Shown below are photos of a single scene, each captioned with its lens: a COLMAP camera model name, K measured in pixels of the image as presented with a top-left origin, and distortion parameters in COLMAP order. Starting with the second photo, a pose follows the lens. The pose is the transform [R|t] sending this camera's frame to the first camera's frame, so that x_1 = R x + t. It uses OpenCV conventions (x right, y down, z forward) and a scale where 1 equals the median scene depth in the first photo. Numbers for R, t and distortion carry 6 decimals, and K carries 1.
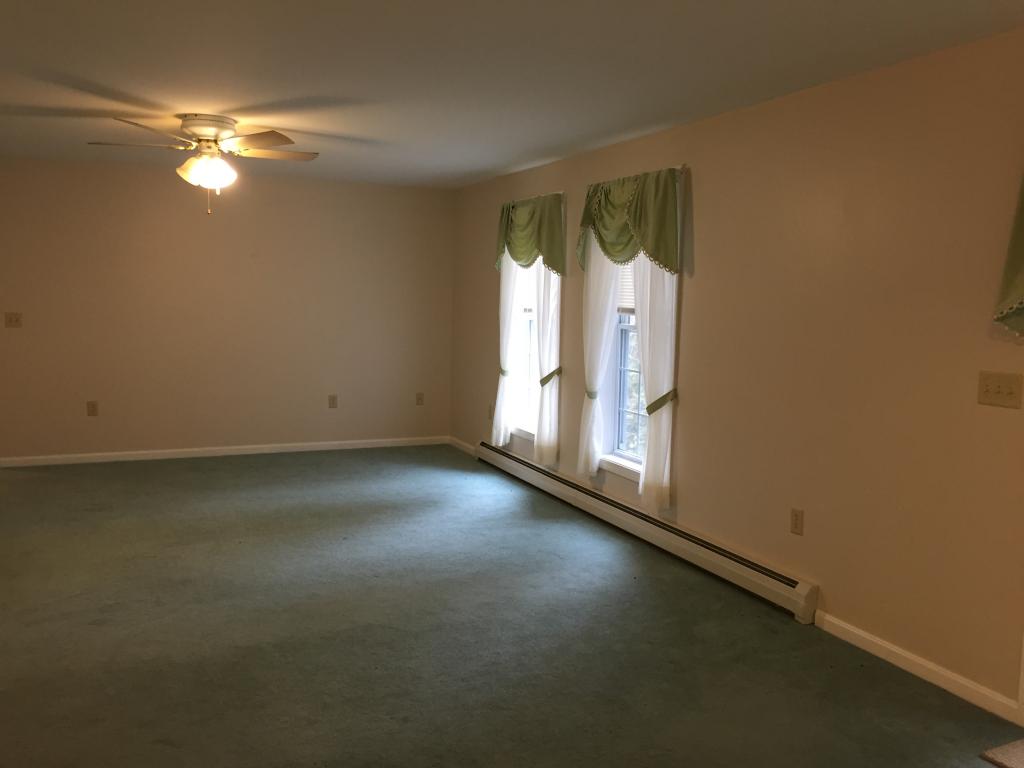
lens RADIAL K [[870.0, 0, 513.9], [0, 870.0, 382.6], [0, 0, 1]] dist [0.066119, -0.073743]
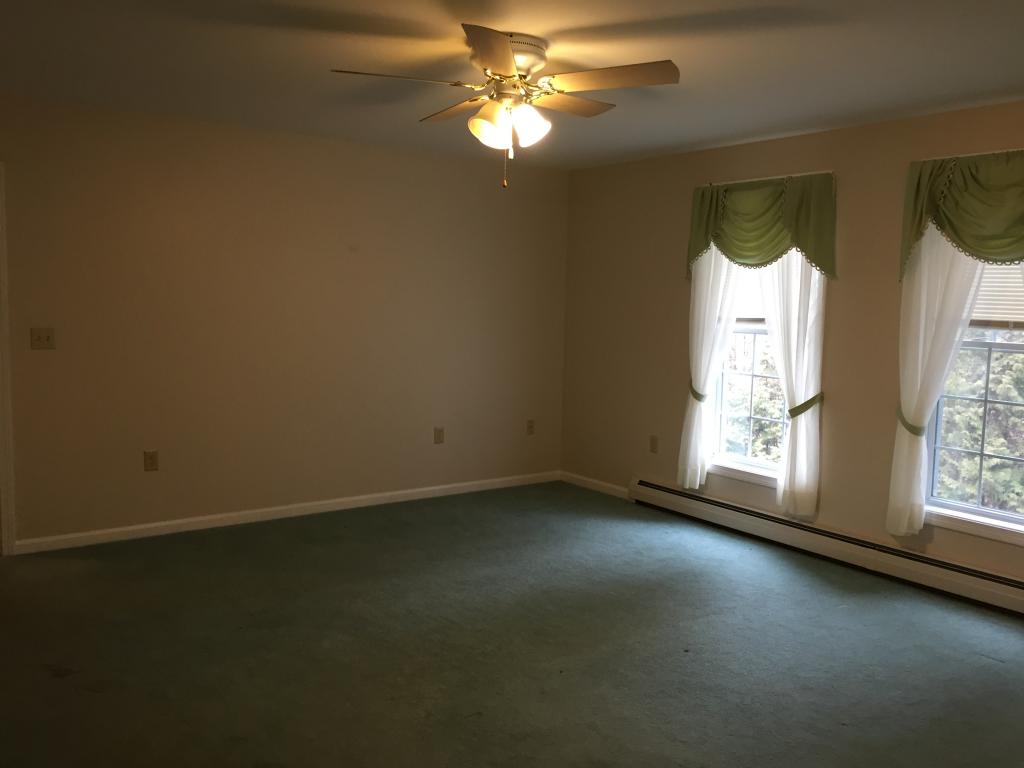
lens RADIAL K [[870.0, 0, 513.9], [0, 870.0, 382.6], [0, 0, 1]] dist [0.066119, -0.073743]
pose [[0.977319, -0.020906, 0.210739, -0.462008], [0.020213, 0.999781, 0.005442, -0.043368], [-0.210806, -0.001059, 0.977527, 0.327071]]
